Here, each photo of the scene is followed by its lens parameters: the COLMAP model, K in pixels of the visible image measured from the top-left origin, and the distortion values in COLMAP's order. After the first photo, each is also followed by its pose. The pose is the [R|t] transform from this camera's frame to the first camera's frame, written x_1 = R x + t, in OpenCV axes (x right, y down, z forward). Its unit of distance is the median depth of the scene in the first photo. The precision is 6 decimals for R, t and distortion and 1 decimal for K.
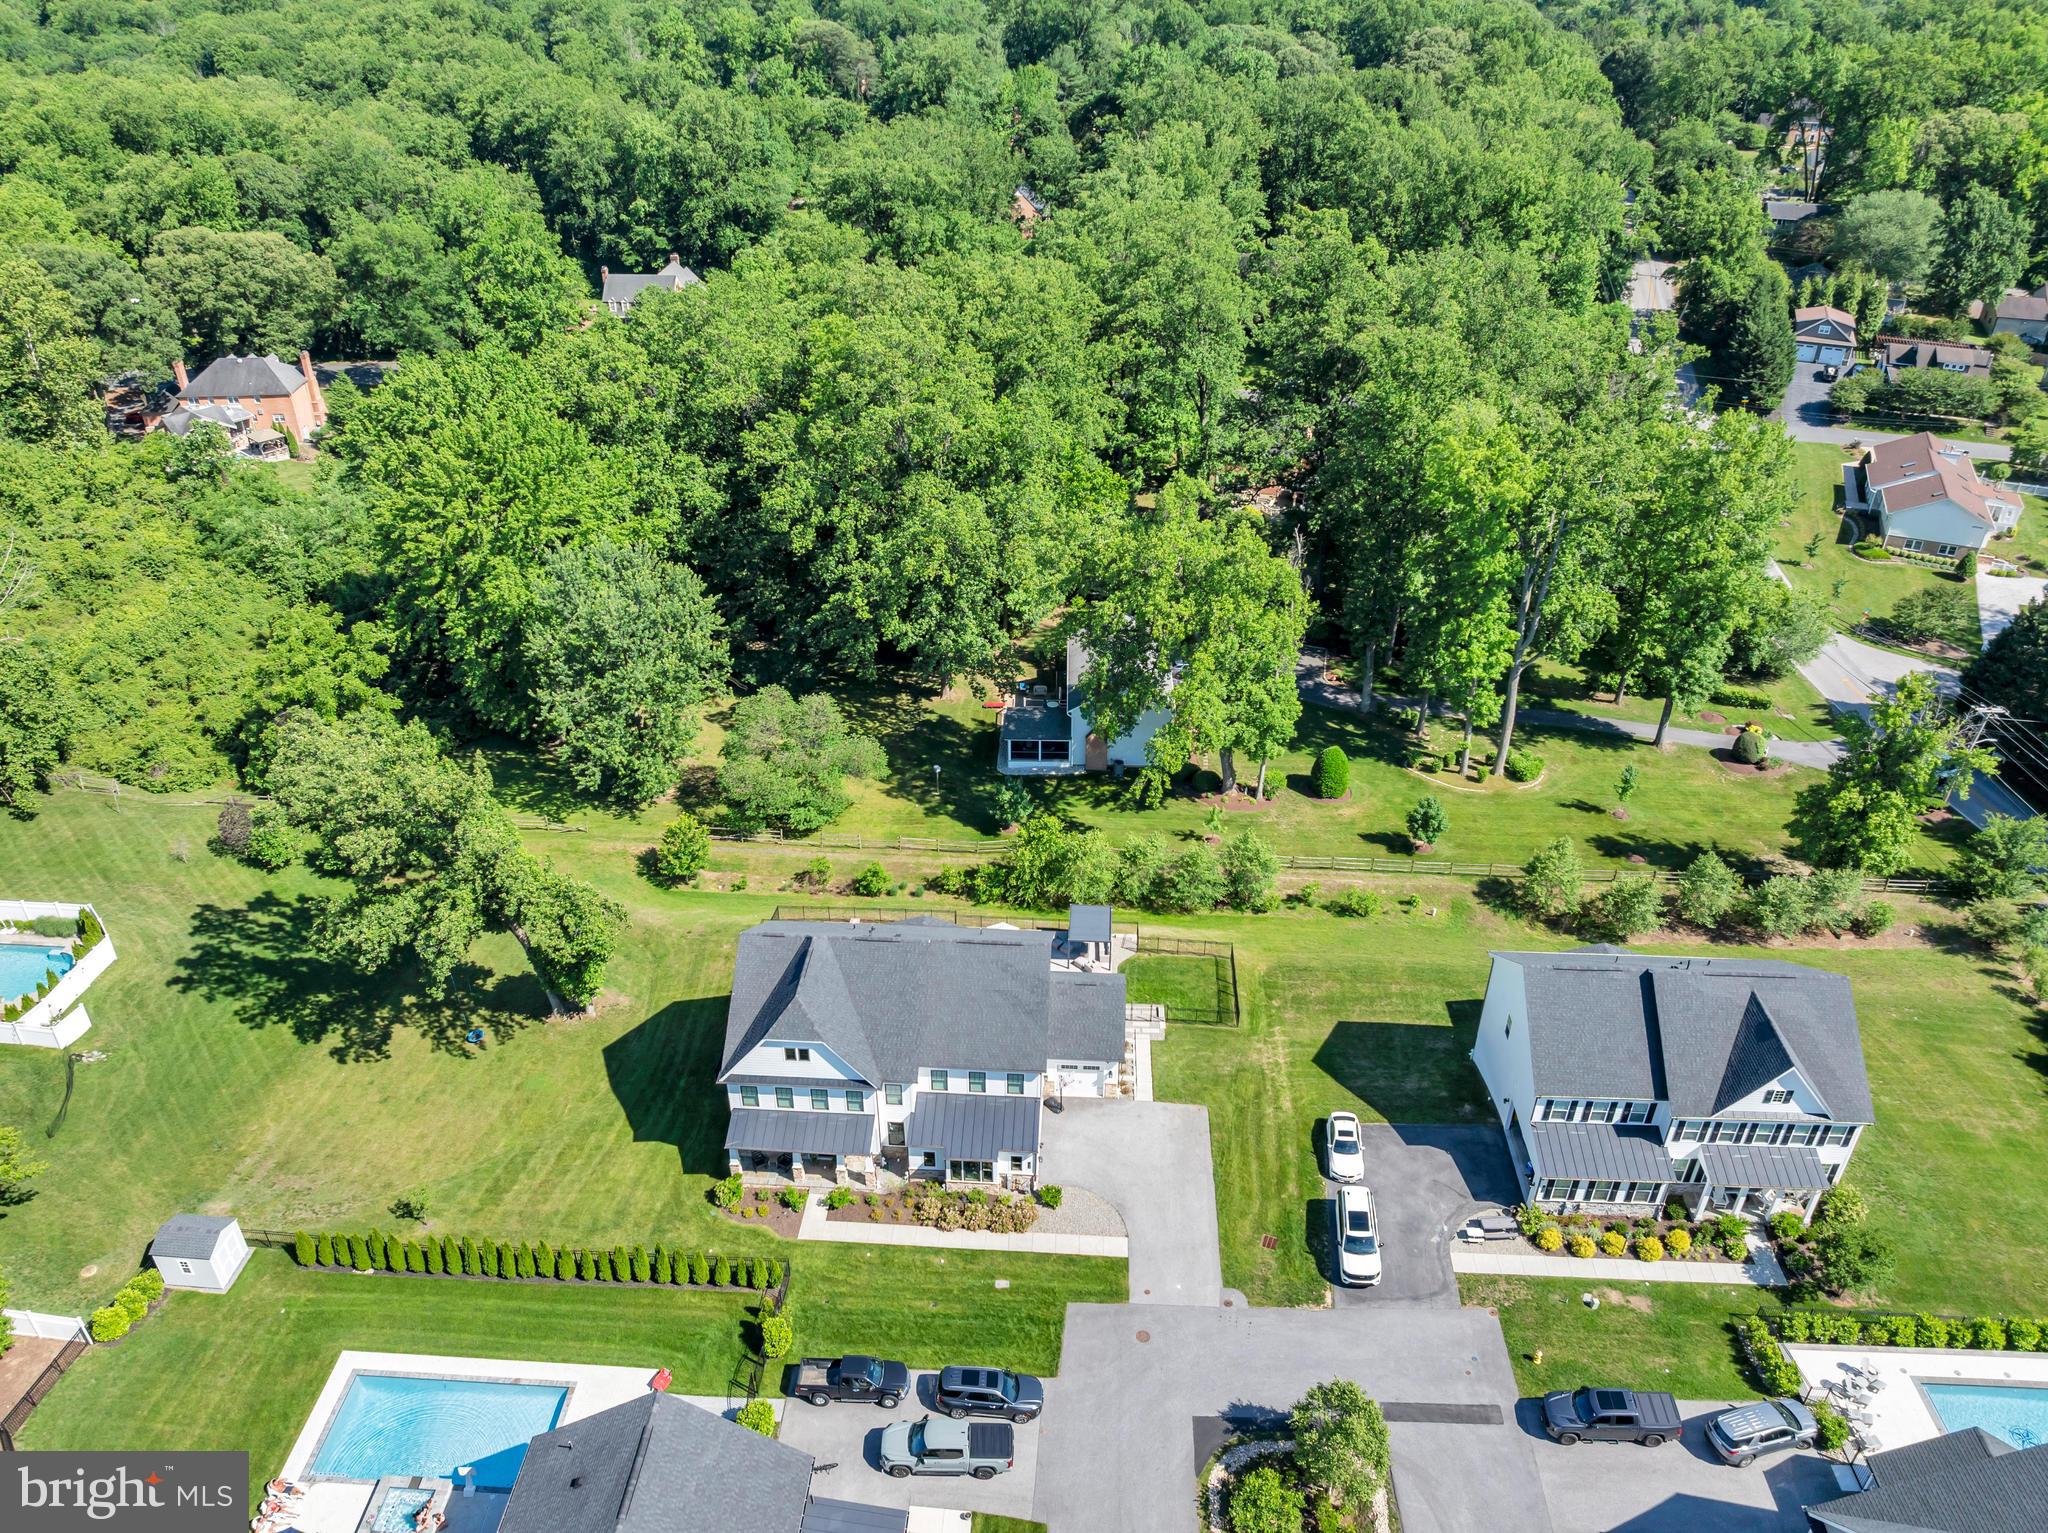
lens RADIAL K [[1418.5, 0, 1016.9], [0, 1418.5, 771.3], [0, 0, 1]] dist [-0.035619, 0.001740]
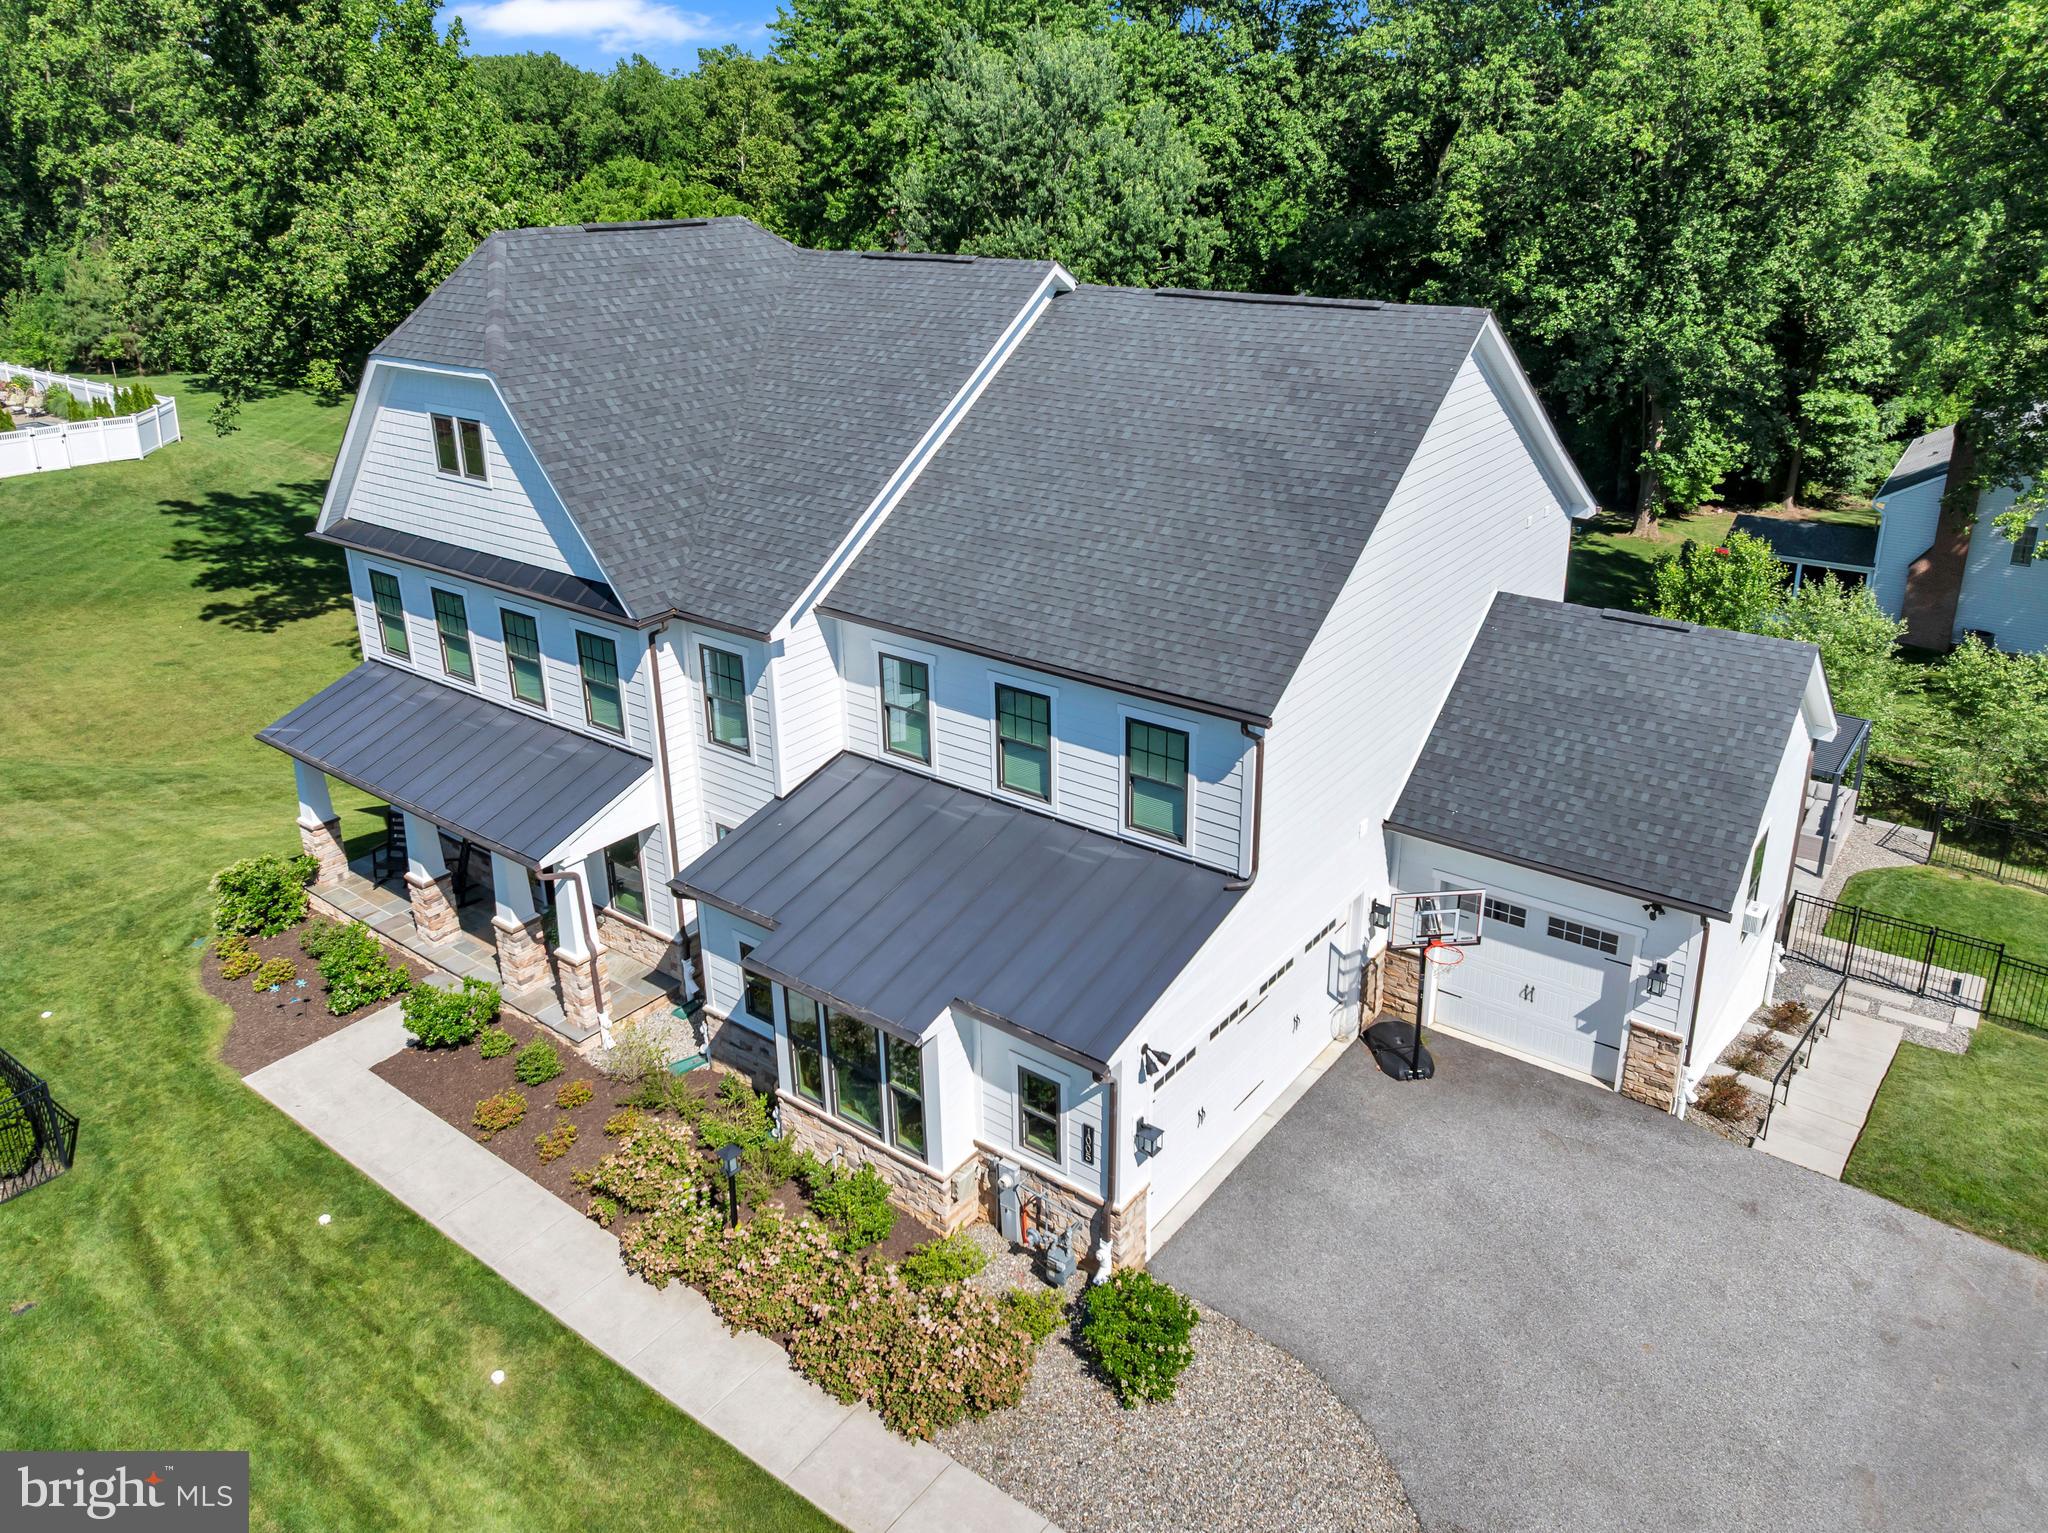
lens RADIAL K [[1452.6, 0, 1044.6], [0, 1452.6, 683.5], [0, 0, 1]] dist [-0.036383, 0.008576]
pose [[0.833440, 0.177508, -0.523324, 0.104552], [-0.282889, 0.950560, -0.128102, 0.242583], [0.474712, 0.254808, 0.842450, 0.796993]]
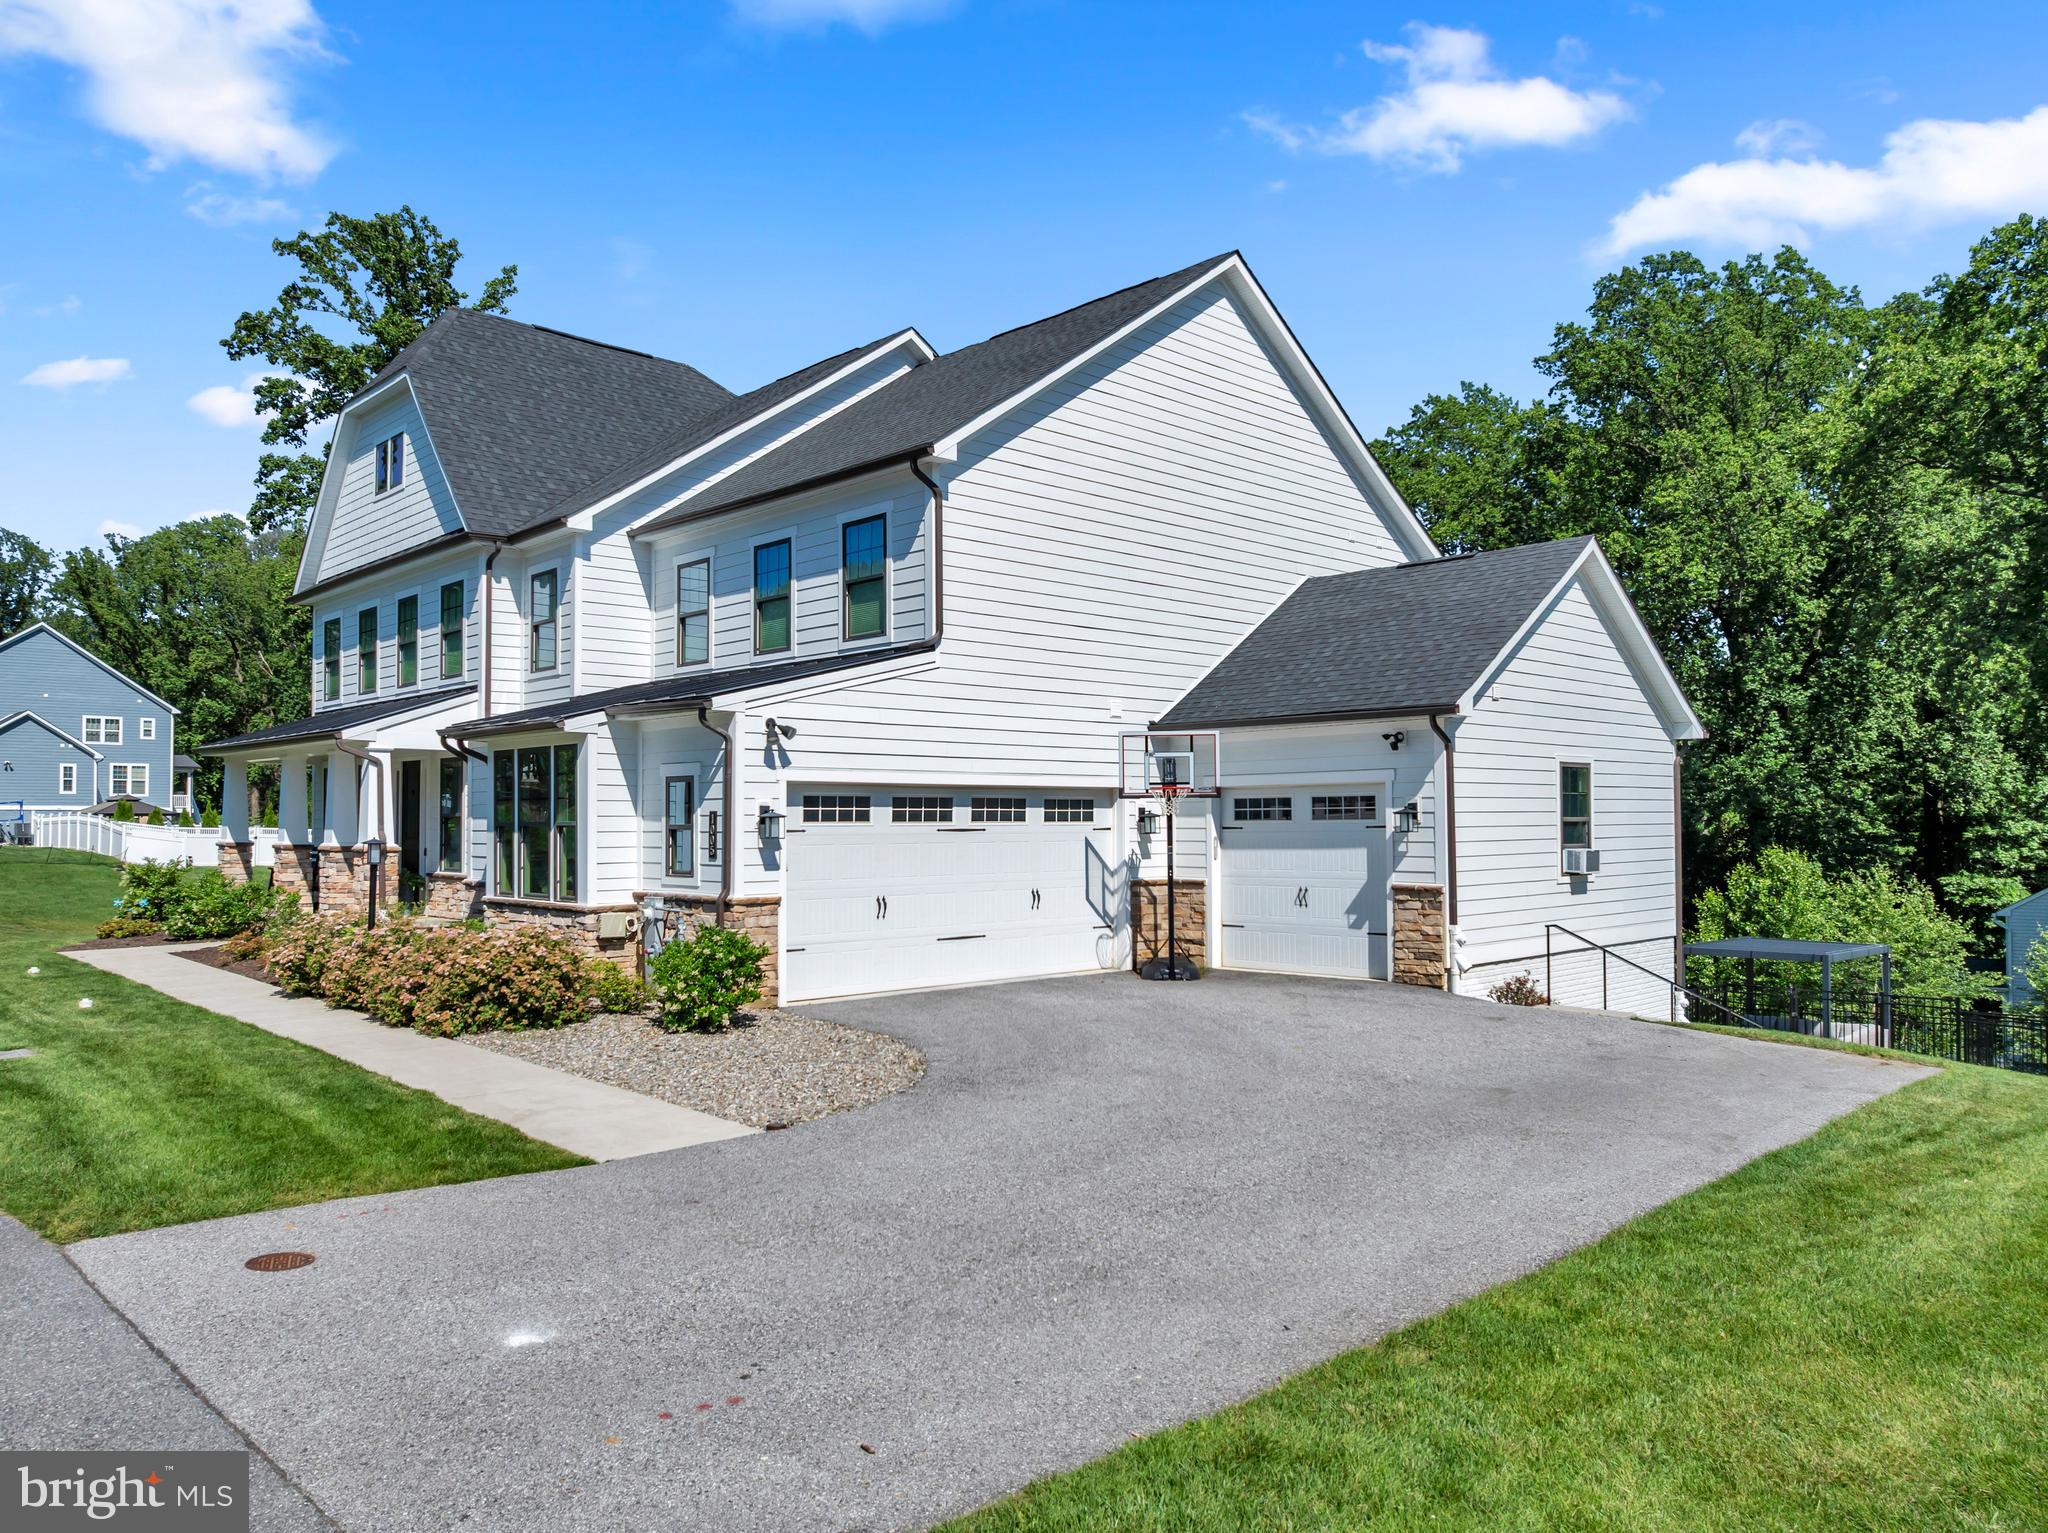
lens RADIAL K [[1440.4, 0, 1028.7], [0, 1440.4, 834.0], [0, 0, 1]] dist [-0.032603, -0.004285]
pose [[0.734073, -0.001481, -0.679069, 0.181060], [-0.362725, 0.844534, -0.393946, 0.341844], [0.574080, 0.535501, 0.619412, 0.897265]]
